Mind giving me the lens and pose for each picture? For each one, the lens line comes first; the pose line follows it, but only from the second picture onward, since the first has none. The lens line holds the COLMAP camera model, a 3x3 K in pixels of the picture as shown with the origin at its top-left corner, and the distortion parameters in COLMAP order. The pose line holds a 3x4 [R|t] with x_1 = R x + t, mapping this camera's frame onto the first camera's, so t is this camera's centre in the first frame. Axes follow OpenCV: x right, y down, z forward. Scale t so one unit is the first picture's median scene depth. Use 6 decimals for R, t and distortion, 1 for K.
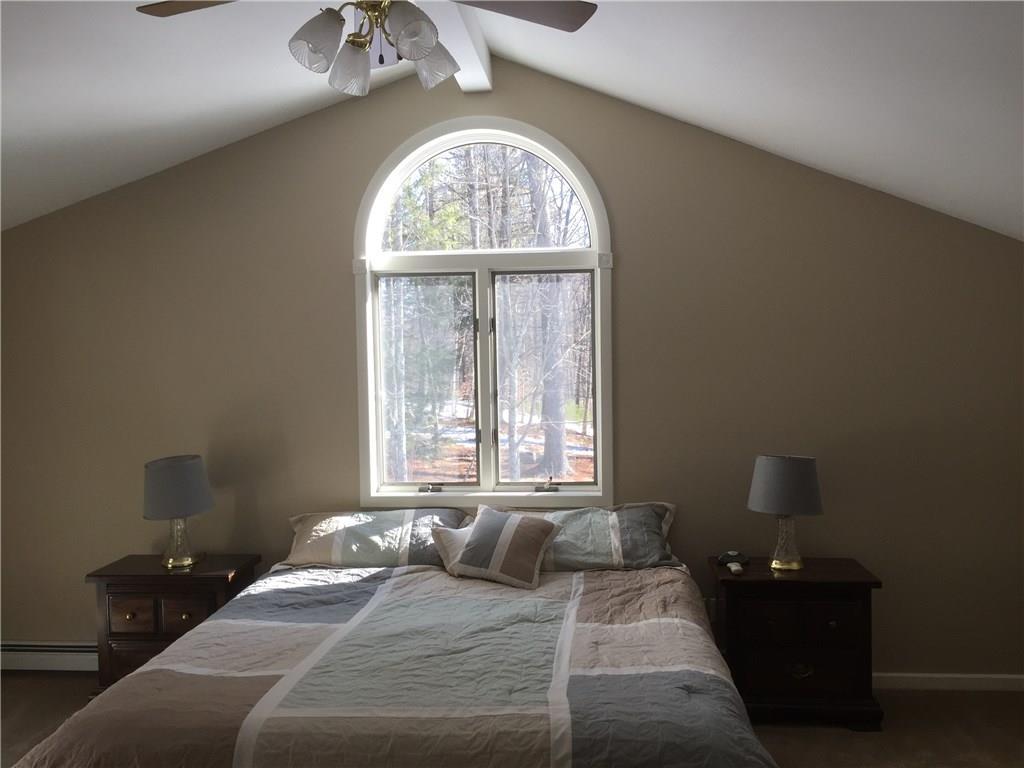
lens RADIAL K [[880.0, 0, 512.2], [0, 880.0, 388.0], [0, 0, 1]] dist [0.050667, -0.025146]
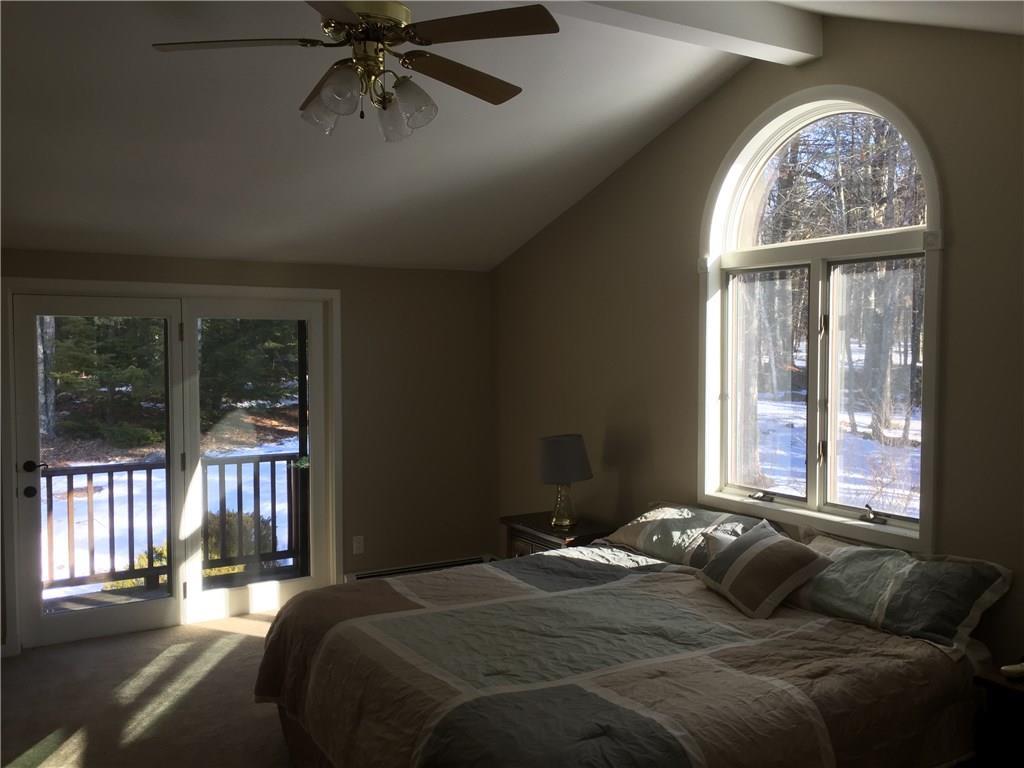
lens RADIAL K [[880.0, 0, 512.4], [0, 880.0, 380.9], [0, 0, 1]] dist [0.050667, -0.025146]
pose [[0.592579, 0.051345, -0.803874, 0.631696], [-0.049626, 0.998398, 0.027187, -0.027136], [0.803982, 0.023782, 0.594178, 0.280039]]
